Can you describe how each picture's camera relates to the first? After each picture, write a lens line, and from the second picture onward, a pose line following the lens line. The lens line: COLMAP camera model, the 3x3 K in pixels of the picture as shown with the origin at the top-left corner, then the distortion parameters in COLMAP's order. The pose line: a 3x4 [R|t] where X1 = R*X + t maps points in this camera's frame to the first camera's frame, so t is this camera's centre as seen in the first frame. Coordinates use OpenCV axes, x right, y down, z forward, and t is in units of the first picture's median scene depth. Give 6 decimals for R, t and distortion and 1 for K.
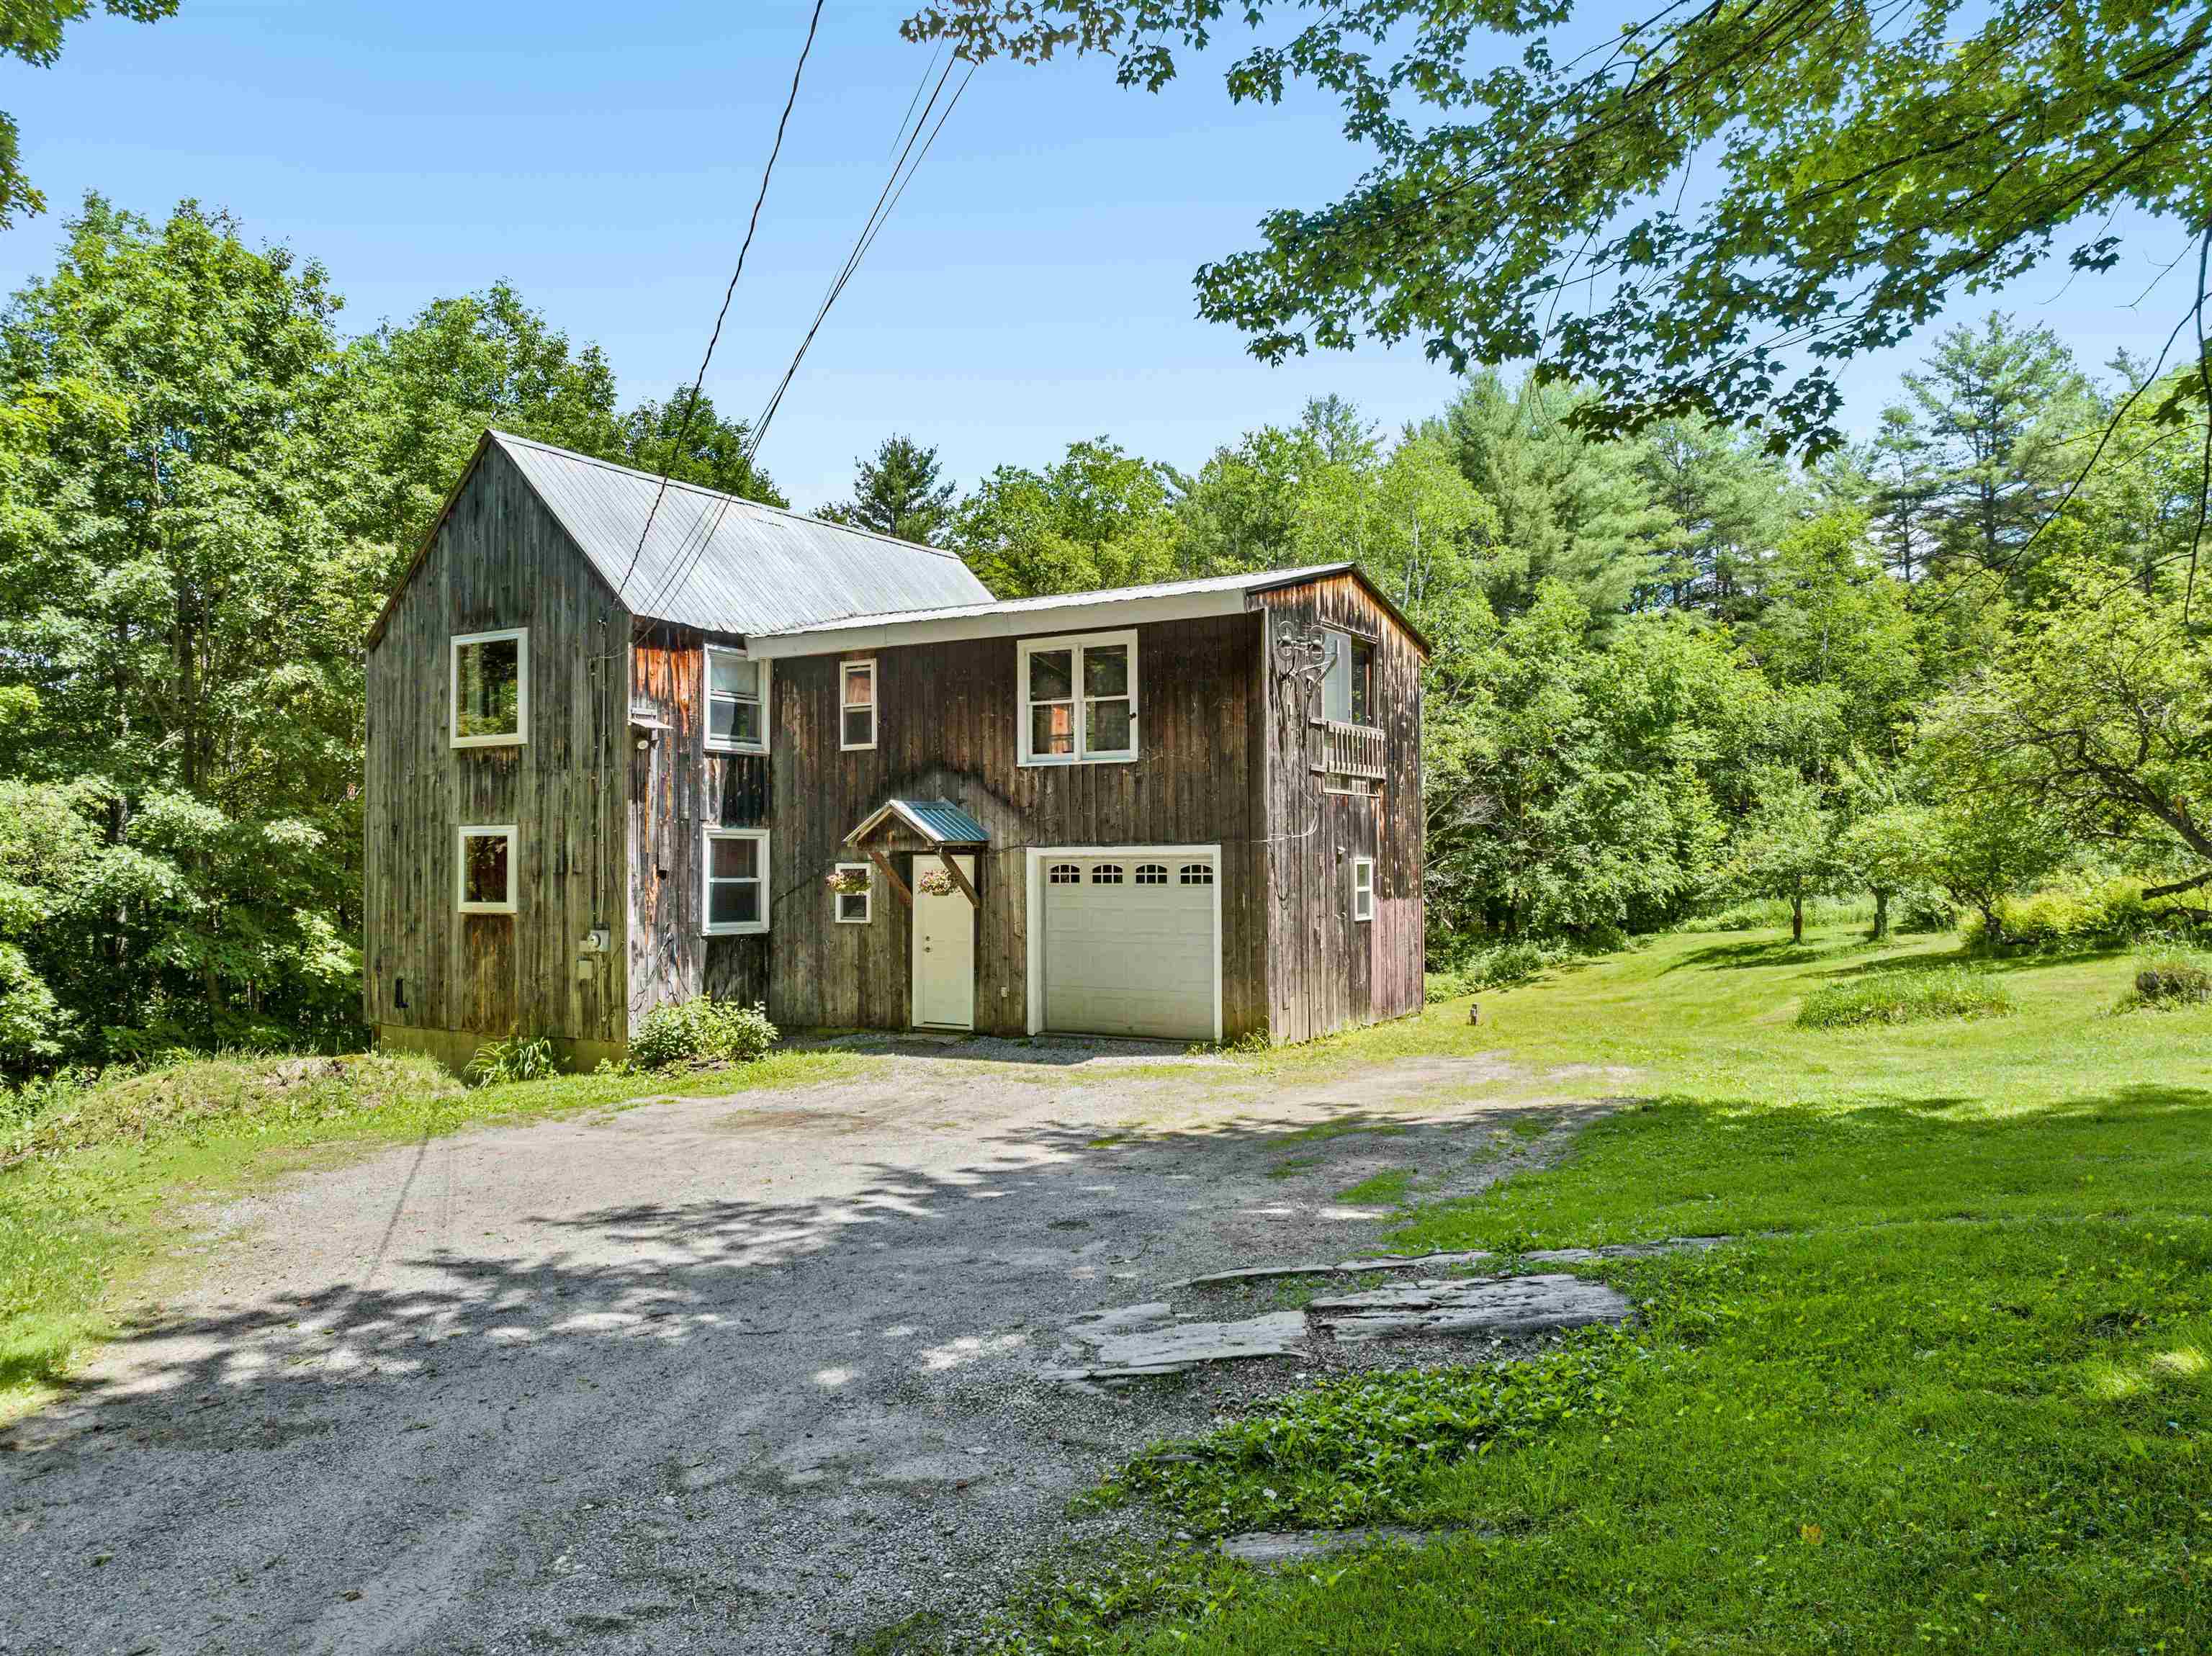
lens RADIAL K [[1549.5, 0, 1124.3], [0, 1549.5, 810.6], [0, 0, 1]] dist [-0.028860, -0.008423]
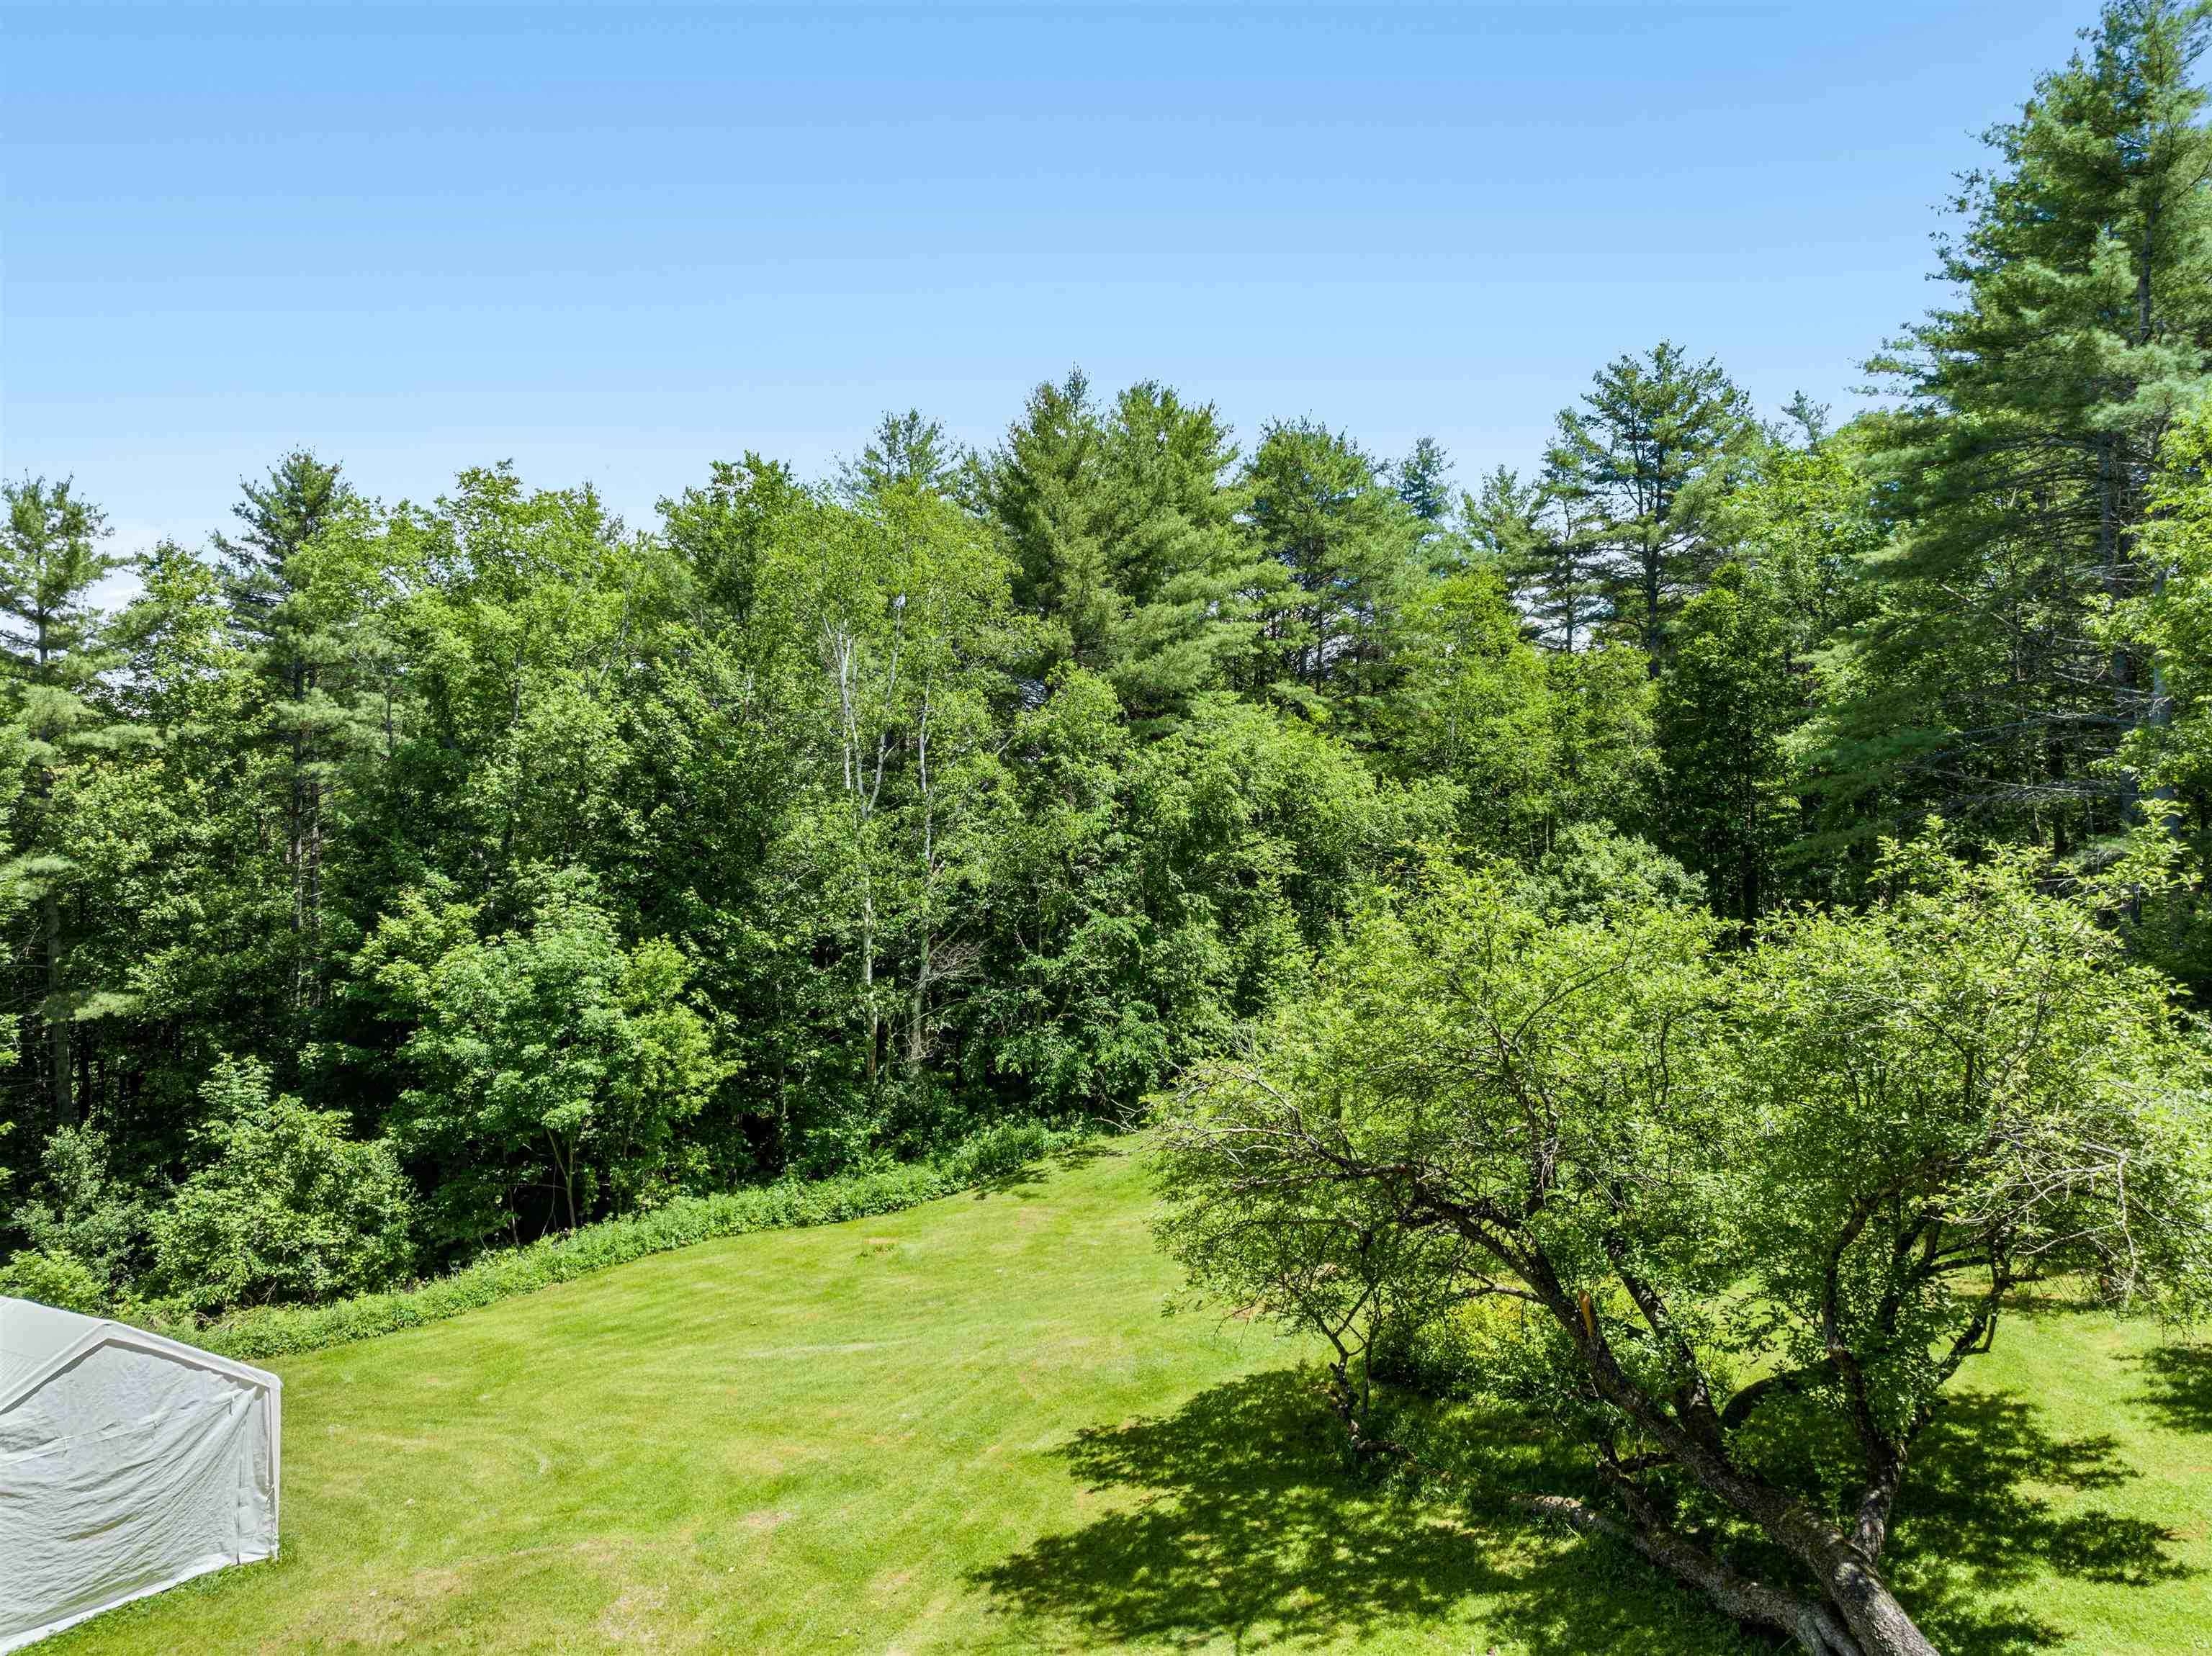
lens RADIAL K [[1549.5, 0, 1111.7], [0, 1549.5, 839.9], [0, 0, 1]] dist [-0.028860, -0.008423]
pose [[0.992287, 0.007560, 0.123732, 0.599196], [-0.009889, 0.999785, 0.018216, -0.220048], [-0.123567, -0.019299, 0.992149, 0.617944]]
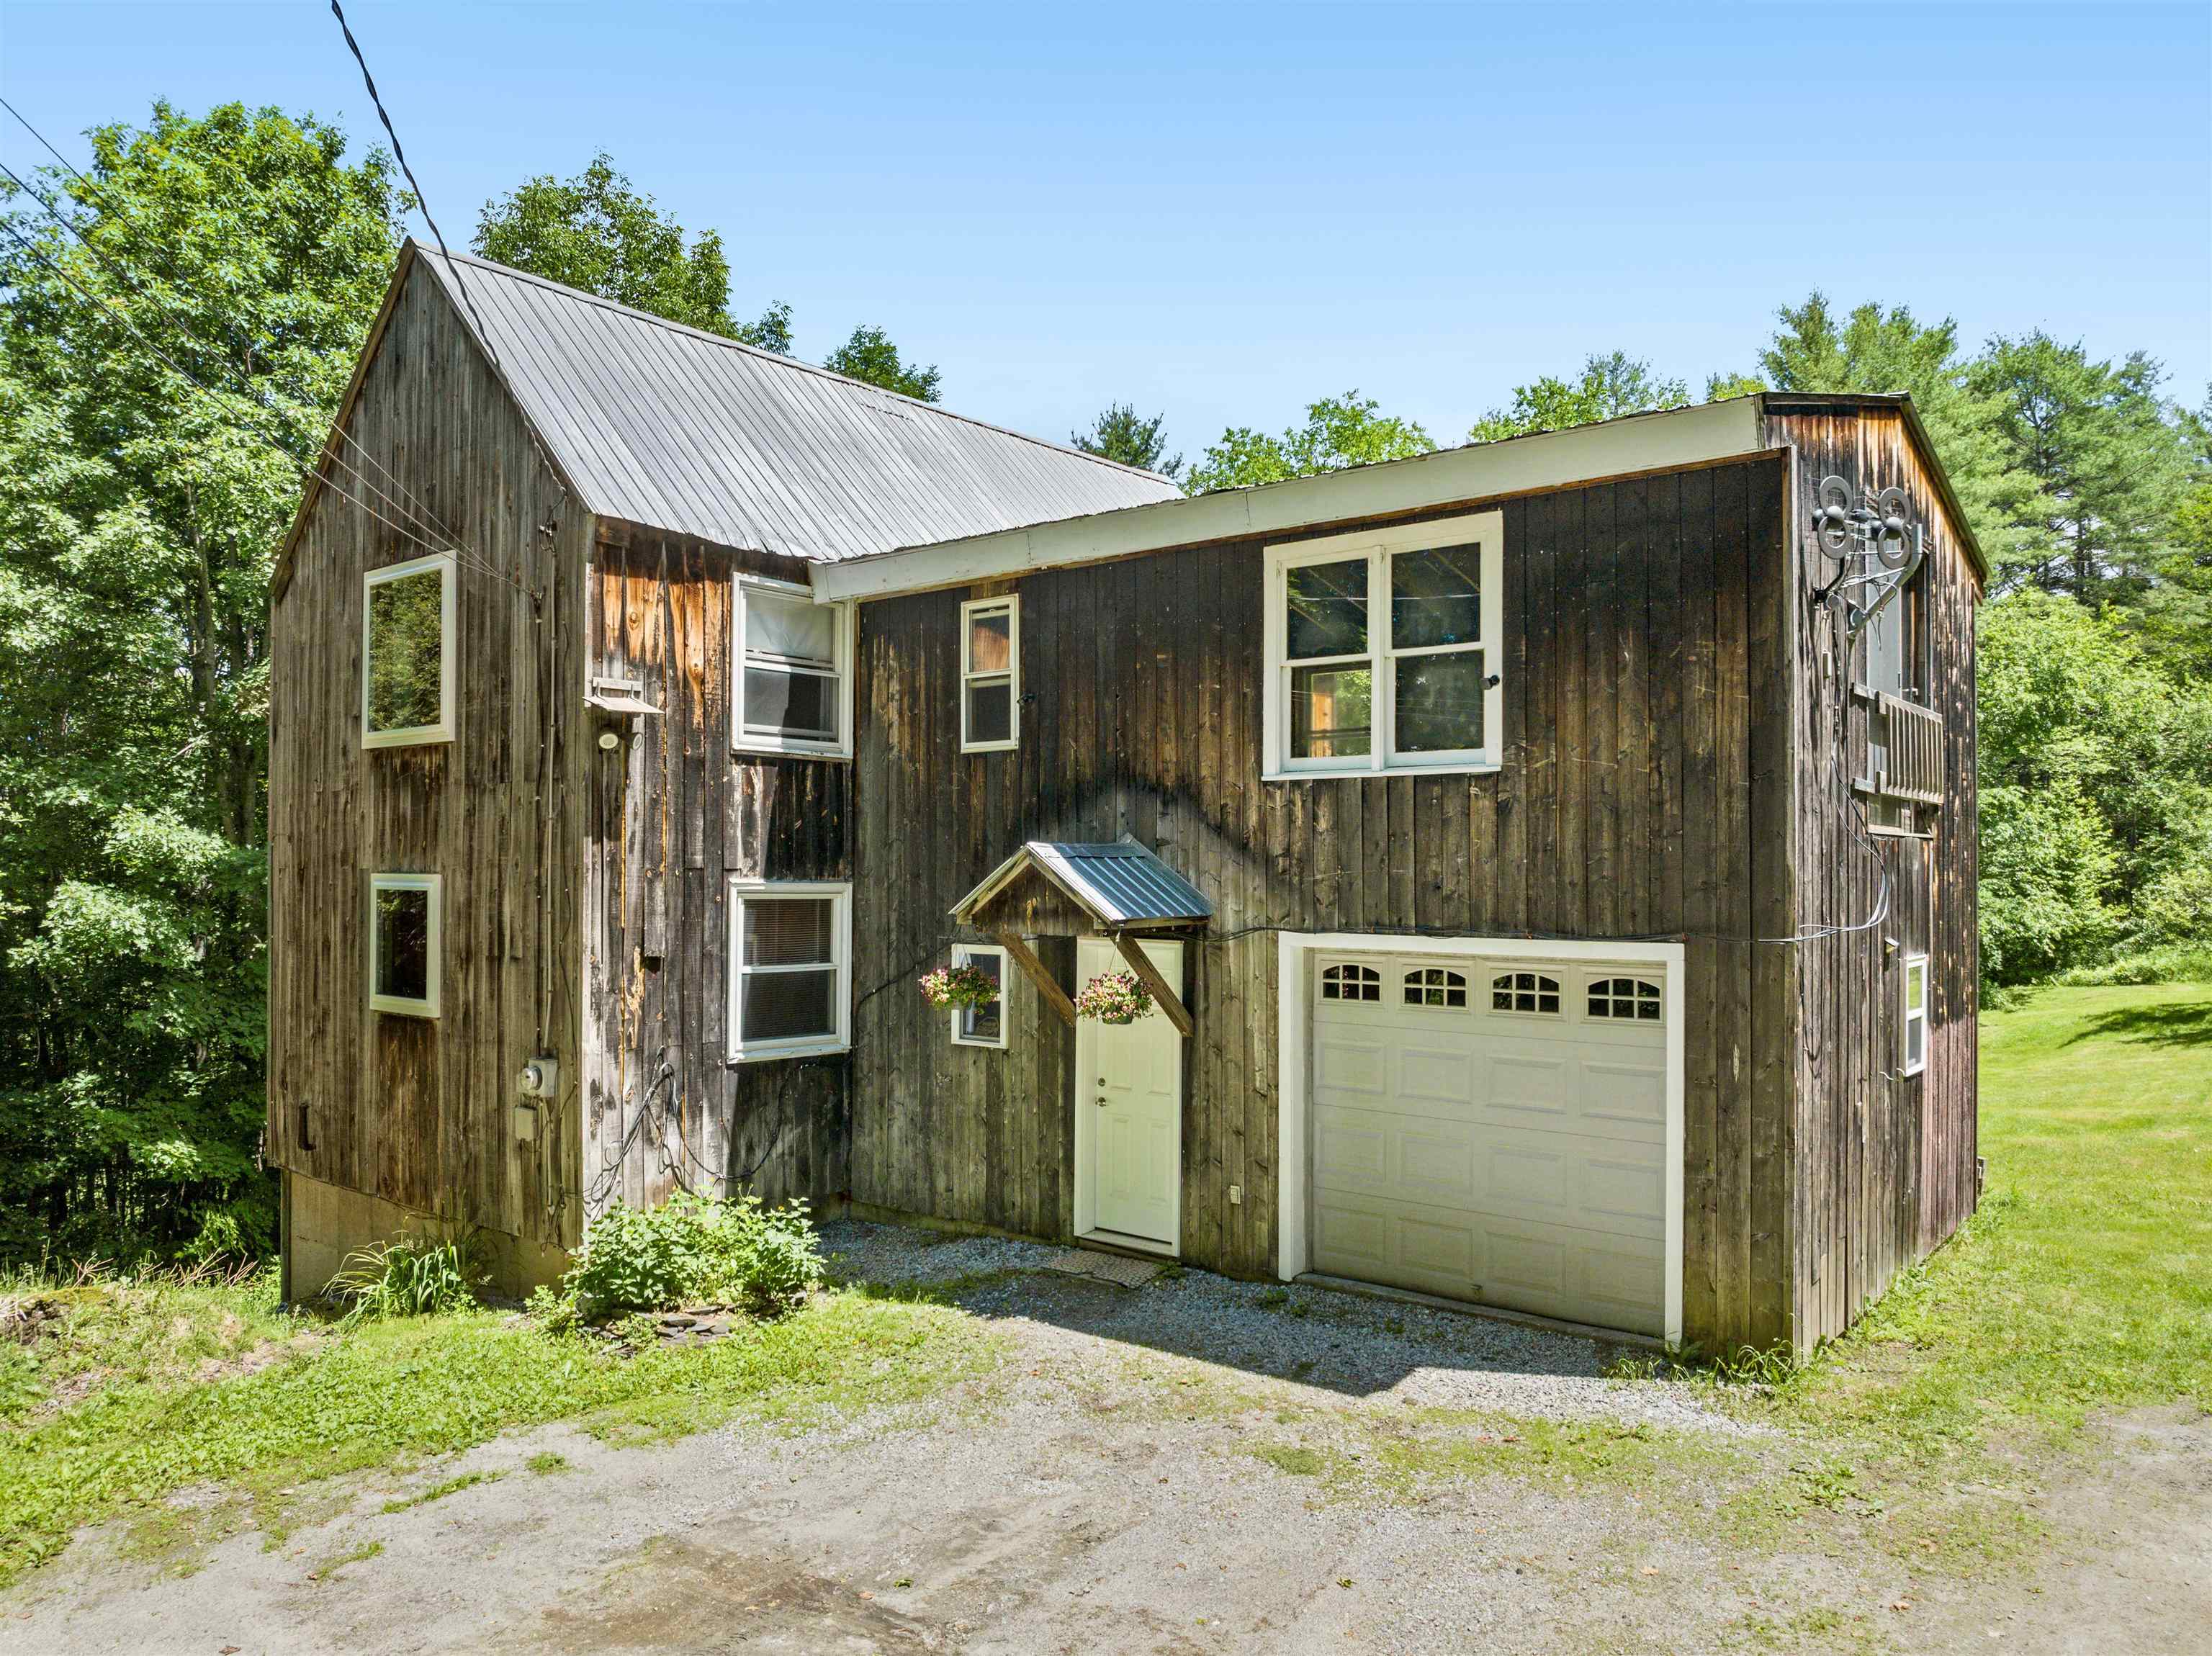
lens RADIAL K [[1549.5, 0, 1135.1], [0, 1549.5, 849.3], [0, 0, 1]] dist [-0.028860, -0.008423]
pose [[0.989928, 0.008474, -0.141319, -0.033586], [-0.006058, 0.999828, 0.017515, -0.012449], [0.141443, -0.016483, 0.989809, 0.419299]]
